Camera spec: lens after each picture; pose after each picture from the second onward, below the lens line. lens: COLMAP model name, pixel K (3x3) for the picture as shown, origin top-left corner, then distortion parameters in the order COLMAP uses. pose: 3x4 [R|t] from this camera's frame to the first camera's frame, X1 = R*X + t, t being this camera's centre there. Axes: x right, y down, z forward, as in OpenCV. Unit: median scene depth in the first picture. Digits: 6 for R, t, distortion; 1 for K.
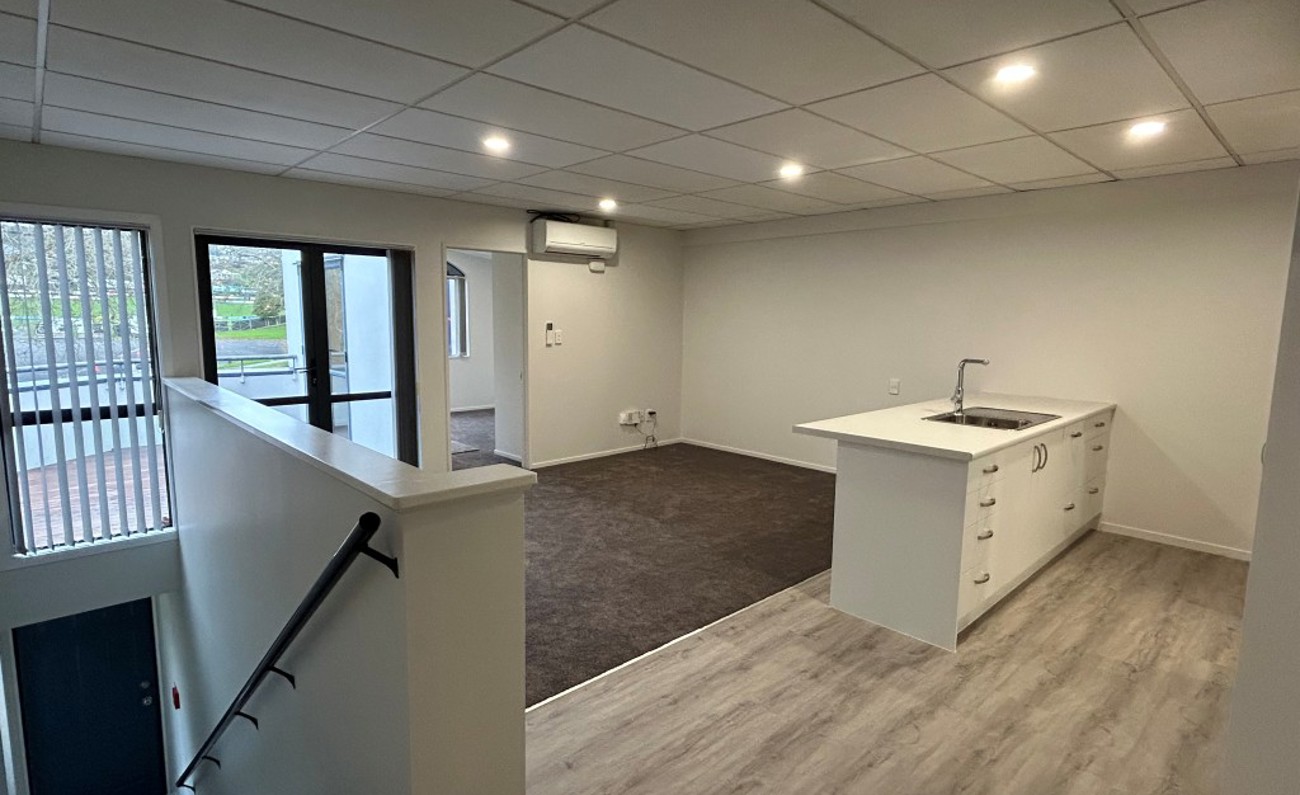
lens RADIAL K [[655.5, 0, 650.0], [0, 655.5, 397.5], [0, 0, 1]] dist [0.000192, 0.000355]
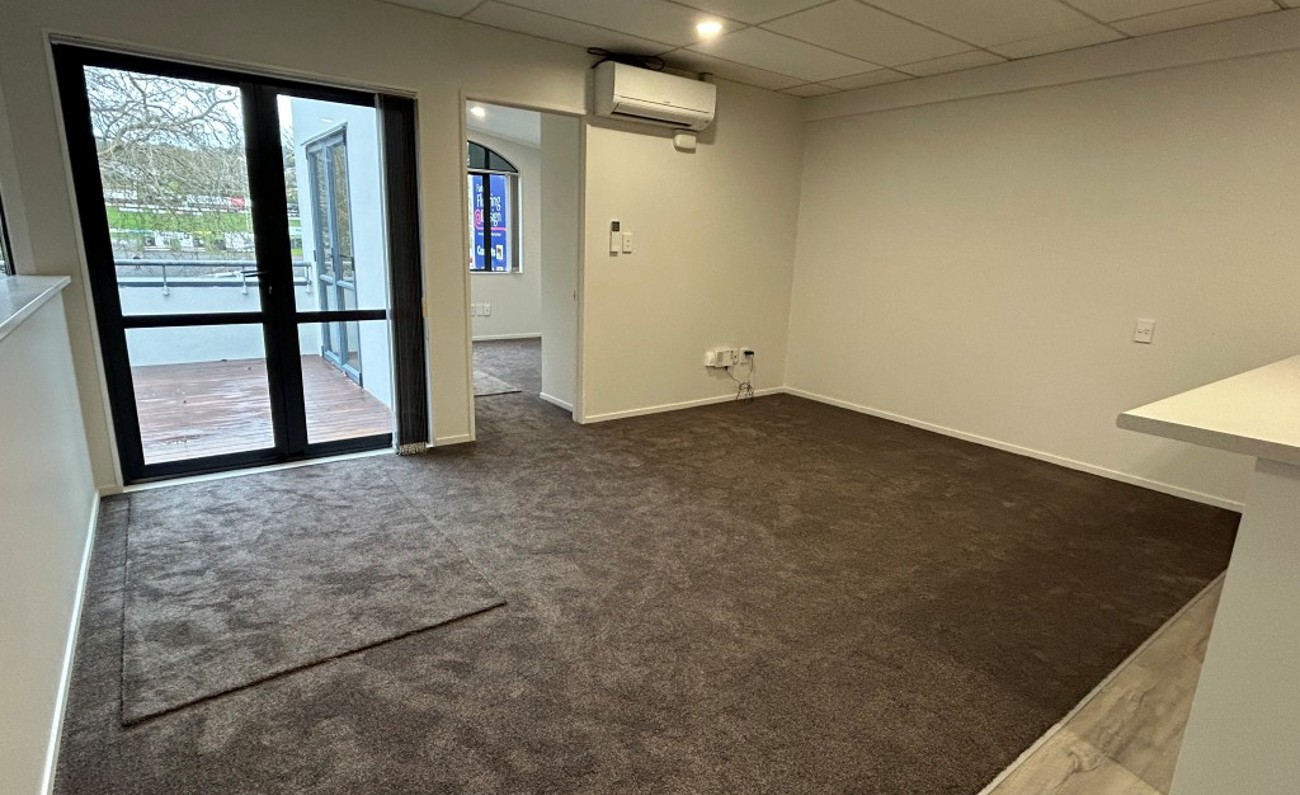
lens RADIAL K [[655.5, 0, 650.0], [0, 655.5, 397.5], [0, 0, 1]] dist [0.000192, 0.000355]
pose [[0.993408, 0.049115, -0.103579, -0.039704], [-0.037807, 0.993384, 0.108438, -0.003321], [0.108220, -0.103807, 0.988692, 0.335673]]
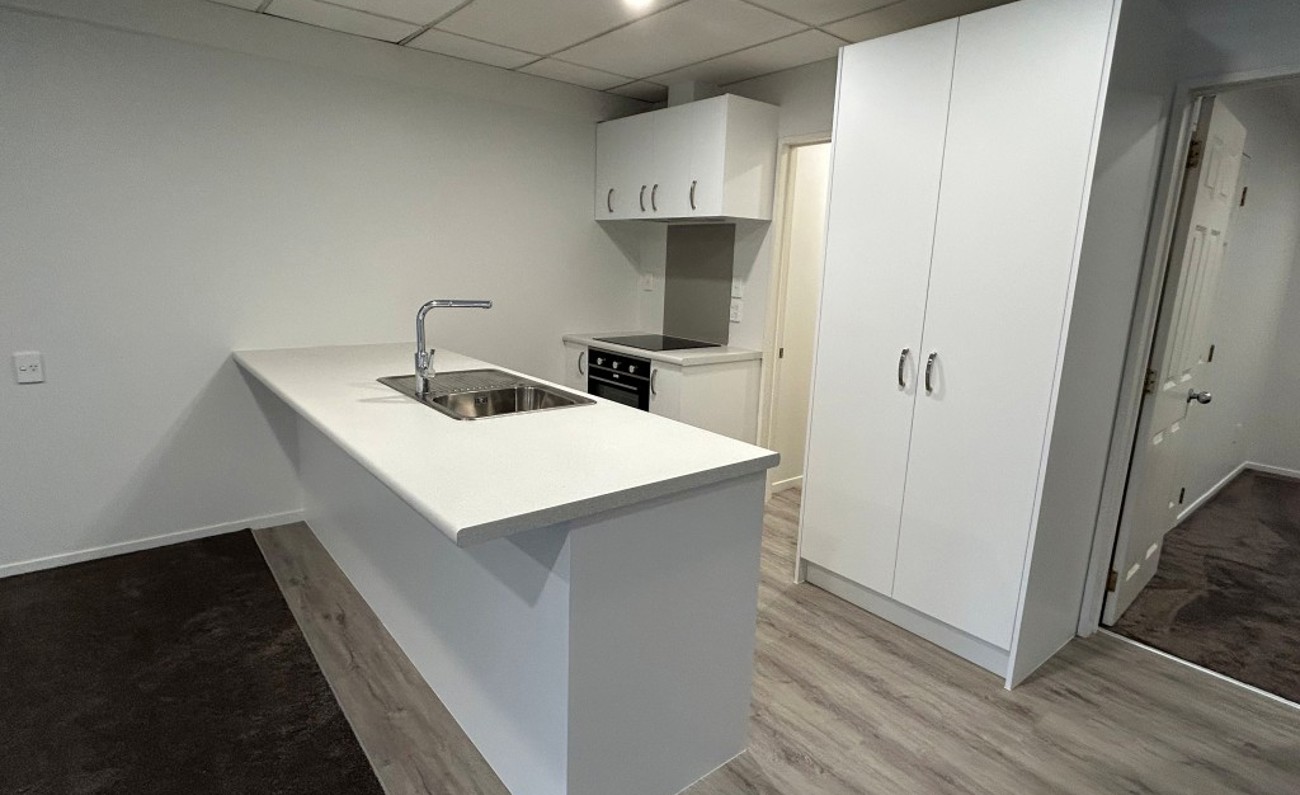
lens RADIAL K [[655.5, 0, 650.0], [0, 655.5, 397.5], [0, 0, 1]] dist [0.000192, 0.000355]
pose [[0.069095, -0.211455, 0.974942, -0.062529], [0.089426, 0.974656, 0.205055, -0.056206], [-0.993594, 0.073017, 0.086253, 0.566205]]
